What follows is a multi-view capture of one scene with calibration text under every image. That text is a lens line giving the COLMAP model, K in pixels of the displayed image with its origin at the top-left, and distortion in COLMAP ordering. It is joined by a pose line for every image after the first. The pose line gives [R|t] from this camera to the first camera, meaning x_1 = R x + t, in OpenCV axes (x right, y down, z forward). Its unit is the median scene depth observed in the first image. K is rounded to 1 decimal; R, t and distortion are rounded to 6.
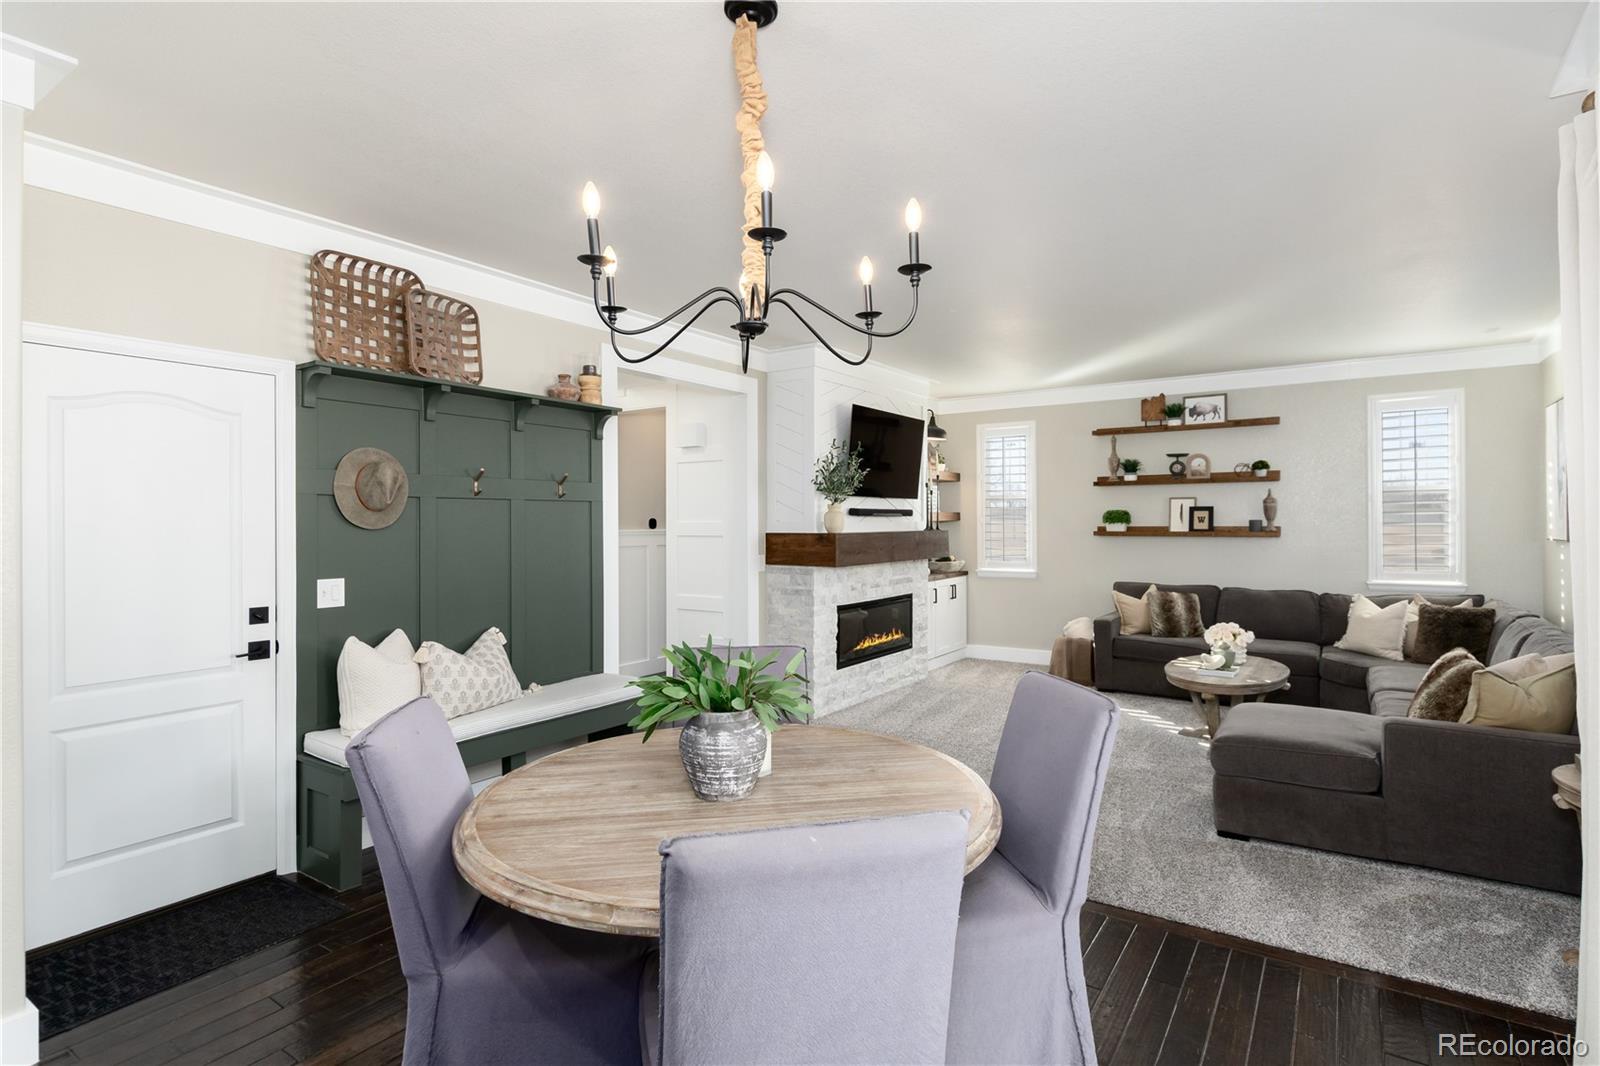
lens RADIAL K [[800.3, 0, 814.7], [0, 800.3, 524.0], [0, 0, 1]] dist [0.001750, 0.000439]
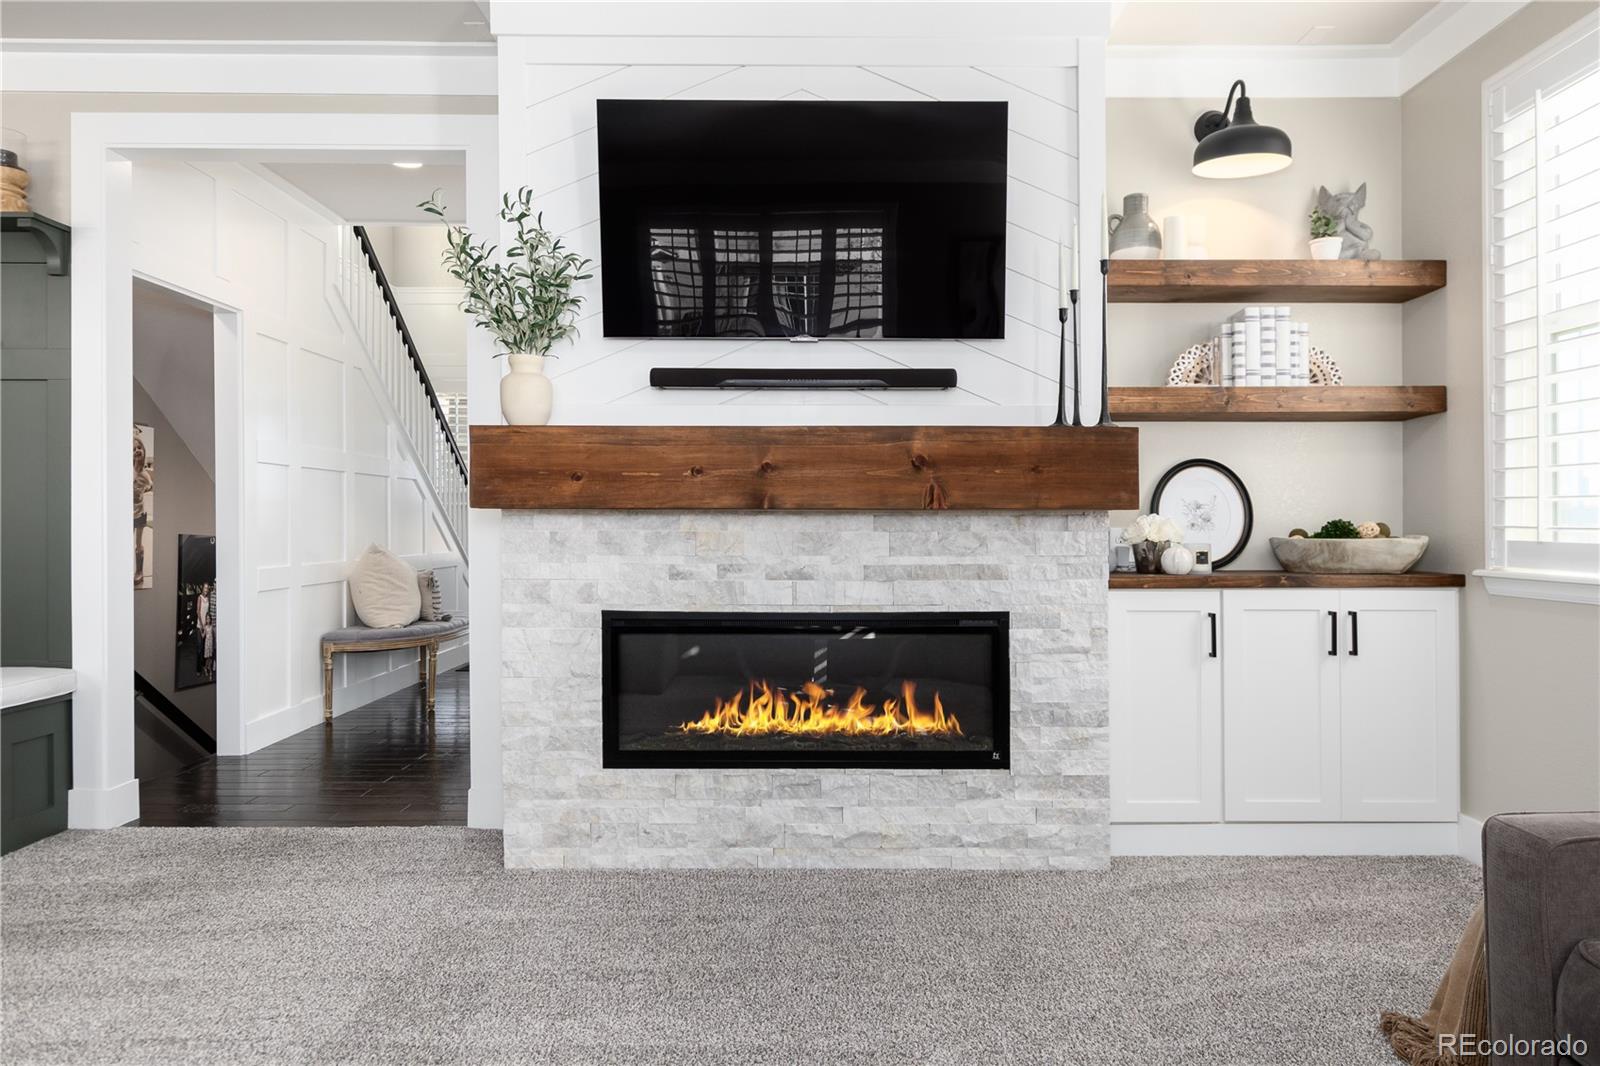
lens RADIAL K [[993.1, 0, 805.0], [0, 993.1, 531.9], [0, 0, 1]] dist [0.002615, 0.001562]
pose [[0.557619, 0.010289, -0.830033, 0.440280], [-0.008331, 0.999942, 0.006798, 0.050338], [0.830055, 0.003125, 0.557672, 0.699974]]
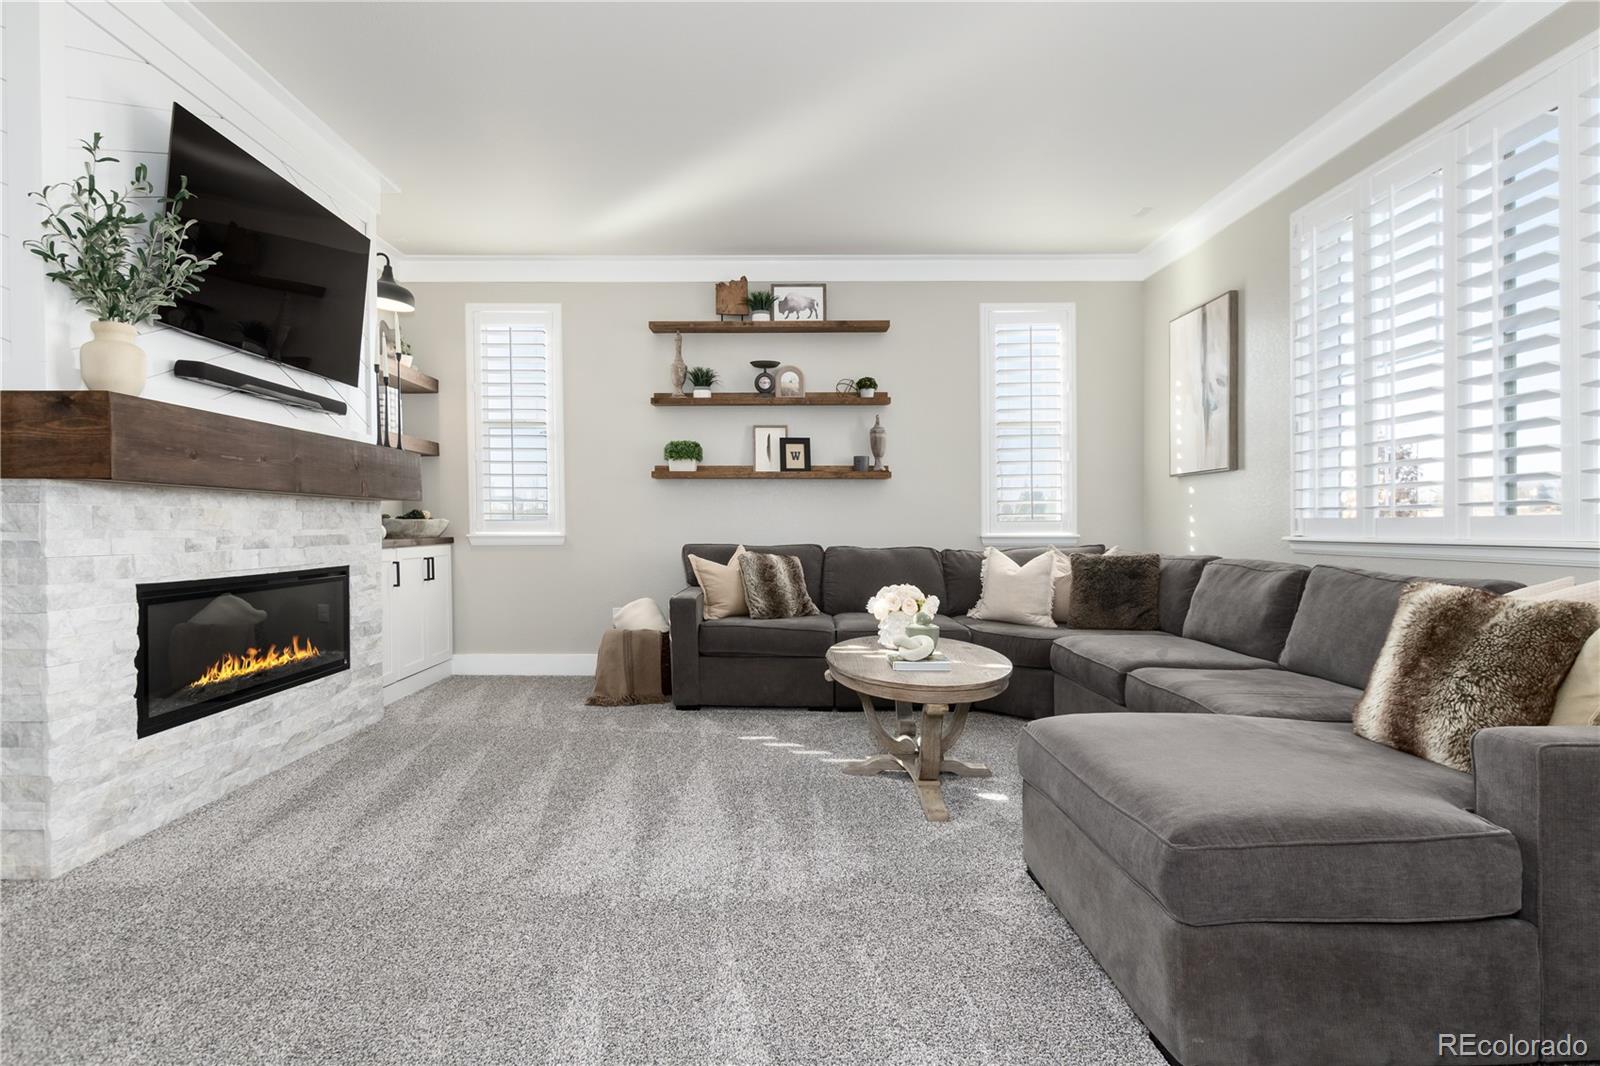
lens RADIAL K [[800.3, 0, 768.5], [0, 800.3, 549.6], [0, 0, 1]] dist [-0.004073, -0.000688]
pose [[0.835425, -0.009735, 0.549517, 0.064760], [-0.003418, 0.999732, 0.022907, 0.063971], [-0.549593, -0.021016, 0.835168, 0.413850]]
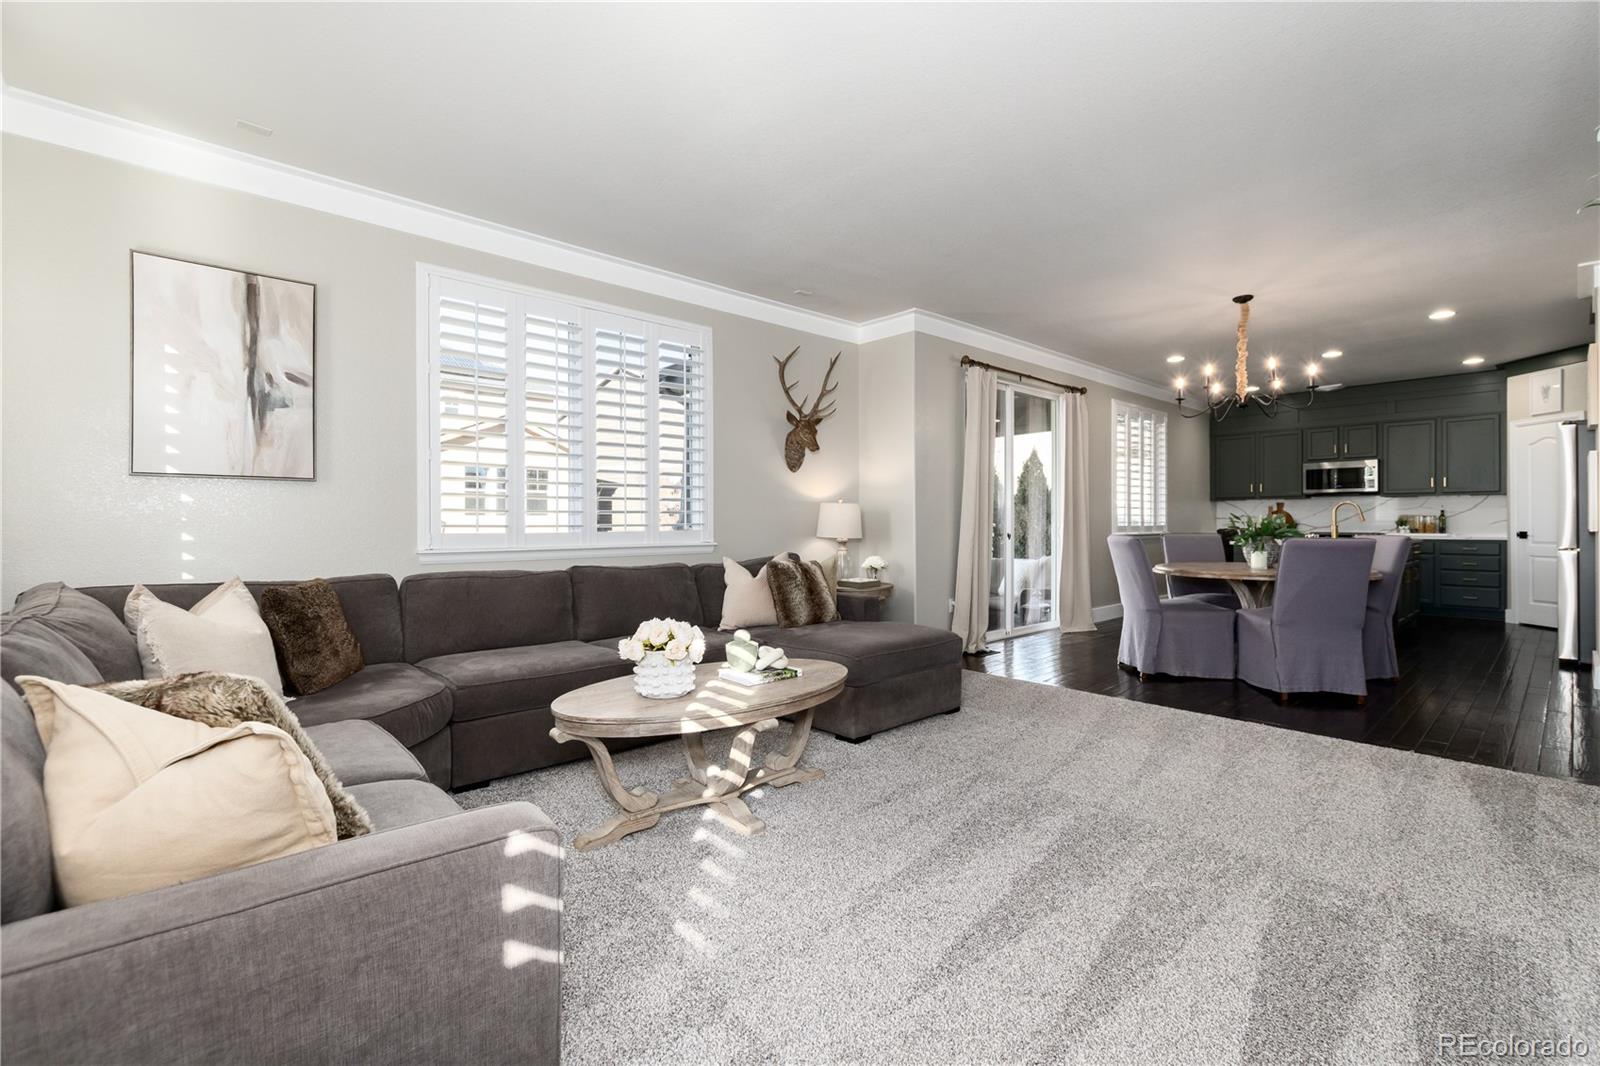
lens RADIAL K [[695.1, 0, 809.0], [0, 695.1, 525.5], [0, 0, 1]] dist [-0.003966, -0.001064]
pose [[-0.968098, 0.006576, 0.250486, 0.238926], [0.008615, 0.999938, 0.007045, 0.047188], [-0.250424, 0.008978, -0.968095, 1.106677]]
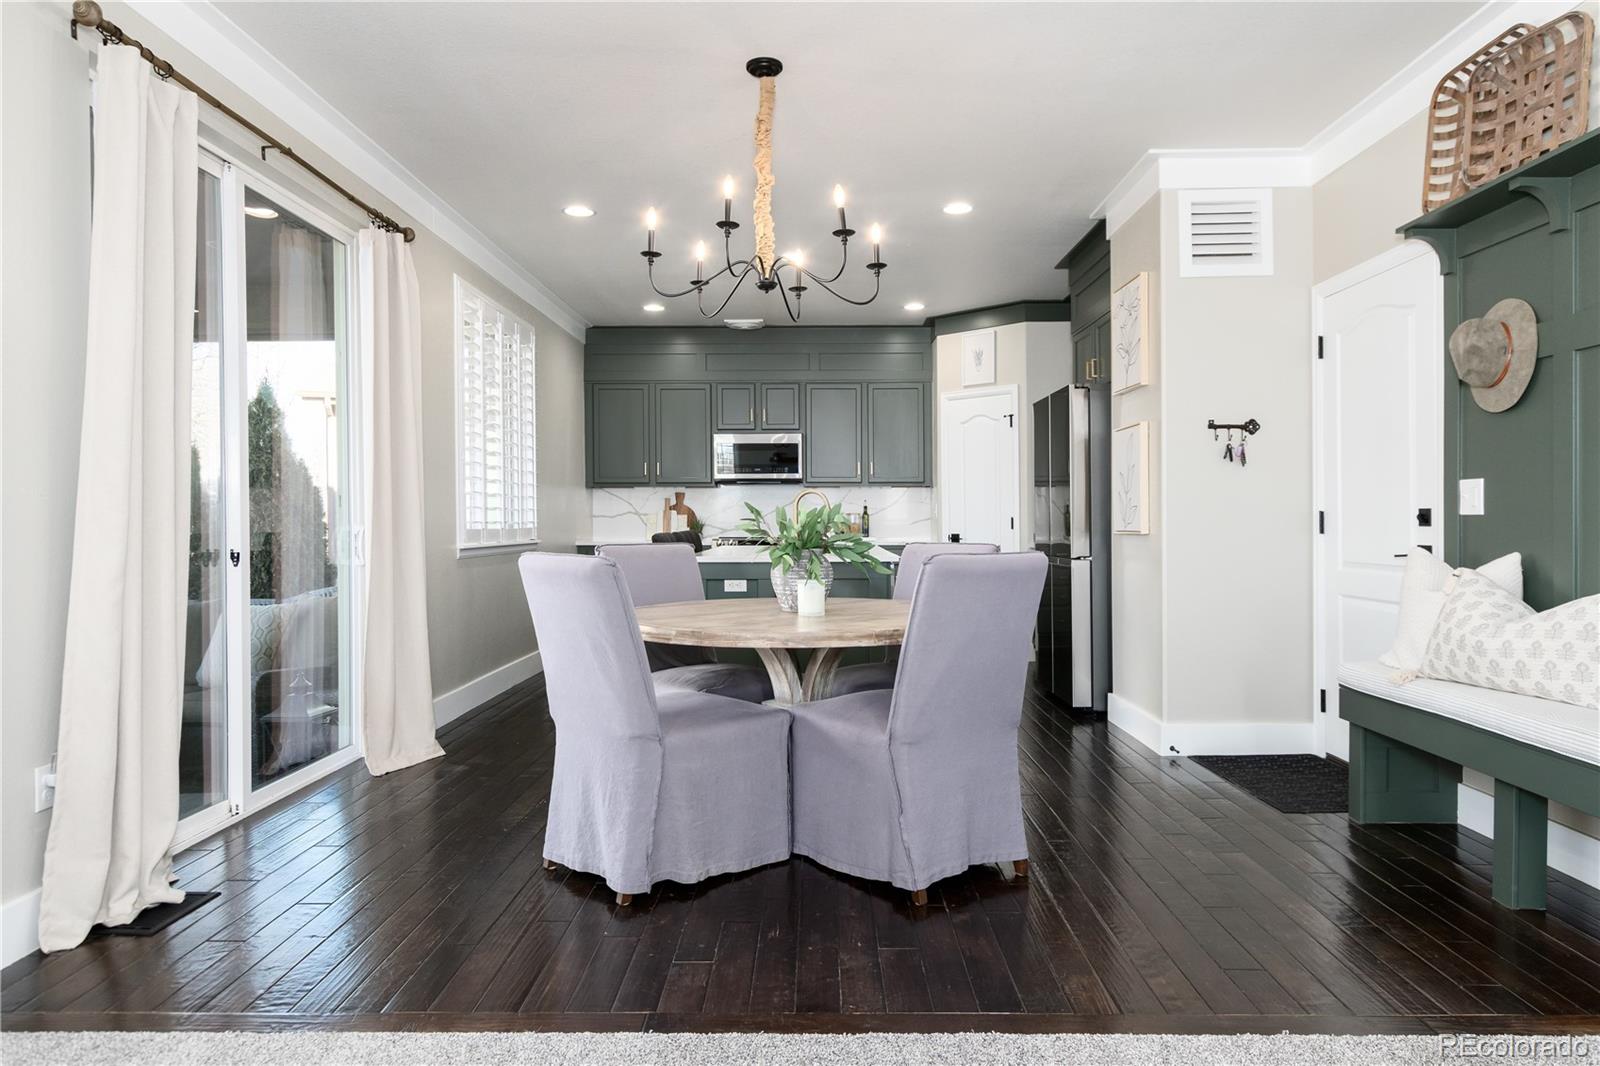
lens RADIAL K [[993.1, 0, 805.0], [0, 993.1, 531.9], [0, 0, 1]] dist [0.002615, 0.001562]
pose [[-0.840318, 0.013513, -0.541925, 0.243896], [0.005484, 0.999850, 0.016428, 0.050288], [0.542066, 0.010833, -0.840266, 0.728987]]
